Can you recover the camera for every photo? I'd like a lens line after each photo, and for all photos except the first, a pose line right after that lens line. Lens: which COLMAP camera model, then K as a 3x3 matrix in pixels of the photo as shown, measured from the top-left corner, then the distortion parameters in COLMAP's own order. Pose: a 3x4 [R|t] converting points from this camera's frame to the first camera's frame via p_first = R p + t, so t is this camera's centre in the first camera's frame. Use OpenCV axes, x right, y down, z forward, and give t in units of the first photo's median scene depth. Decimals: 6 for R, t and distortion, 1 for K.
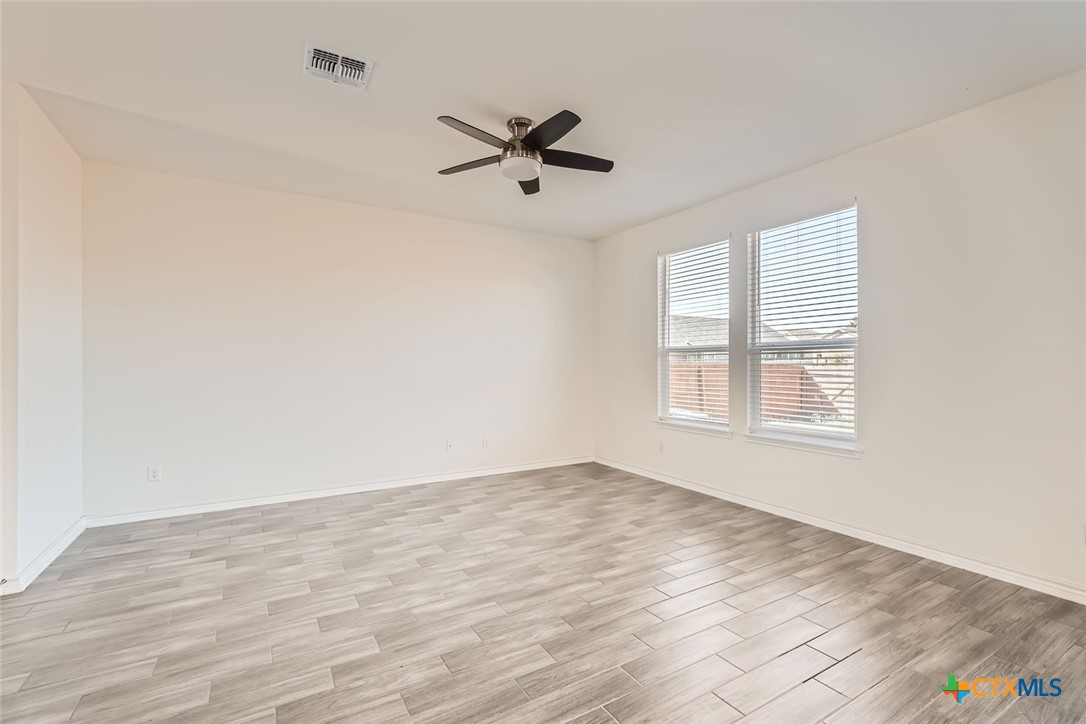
lens RADIAL K [[490.4, 0, 541.6], [0, 490.4, 362.4], [0, 0, 1]] dist [-0.001431, -0.000048]
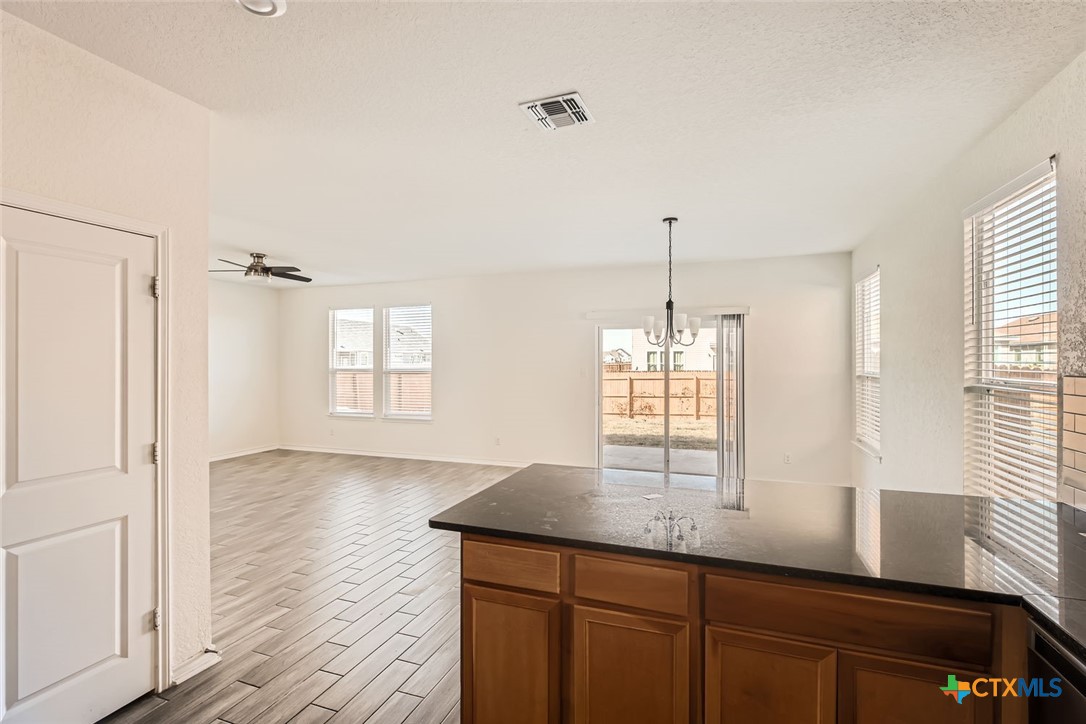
lens RADIAL K [[490.4, 0, 546.0], [0, 490.4, 362.3], [0, 0, 1]] dist [-0.001431, -0.000048]
pose [[0.773275, -0.002493, 0.634066, -0.328347], [0.003058, 0.999995, 0.000203, -0.070158], [-0.634063, 0.001782, 0.773279, -0.972920]]
